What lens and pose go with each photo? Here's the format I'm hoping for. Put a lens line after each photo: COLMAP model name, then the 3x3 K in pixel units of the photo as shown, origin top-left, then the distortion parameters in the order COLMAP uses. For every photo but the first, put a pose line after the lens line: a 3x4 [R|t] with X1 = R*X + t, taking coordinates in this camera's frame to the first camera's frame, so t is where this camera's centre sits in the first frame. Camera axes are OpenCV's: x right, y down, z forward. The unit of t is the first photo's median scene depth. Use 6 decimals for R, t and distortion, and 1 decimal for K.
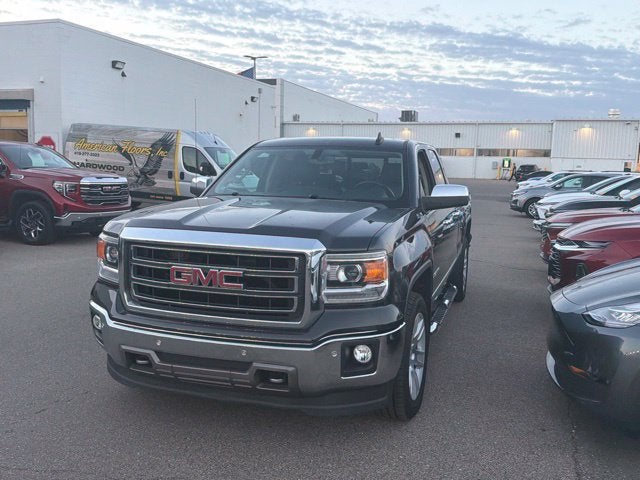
lens RADIAL K [[566.6, 0, 322.2], [0, 566.6, 249.7], [0, 0, 1]] dist [0.115559, -0.178148]
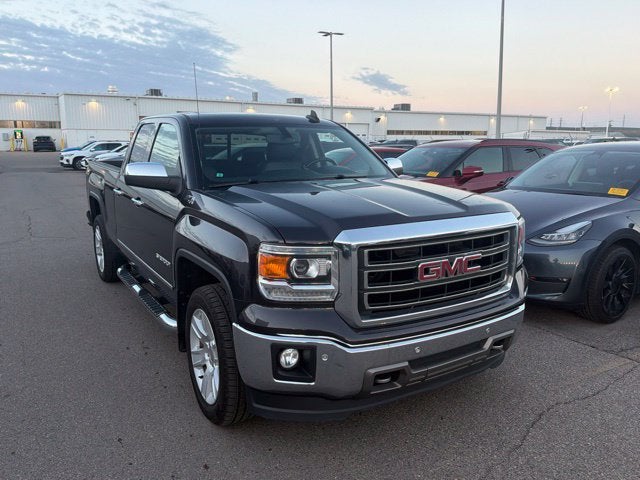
lens RADIAL K [[509.4, 0, 311.0], [0, 509.4, 254.5], [0, 0, 1]] dist [0.030106, -0.010735]
pose [[0.659927, -0.186362, 0.727850, -0.959074], [0.126372, 0.982480, 0.136980, -0.117178], [-0.740626, 0.001583, 0.671916, 0.583448]]
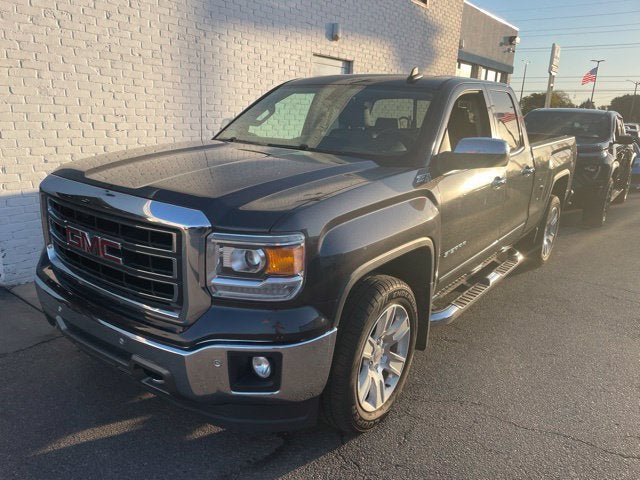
lens RADIAL K [[497.7, 0, 320.0], [0, 497.7, 240.0], [0, 0, 1]] dist [0.078248, -0.102202]
pose [[0.951064, 0.104010, -0.290962, 0.313829], [-0.067587, 0.988867, 0.132569, -0.074494], [0.301511, -0.106416, 0.947505, 0.400262]]
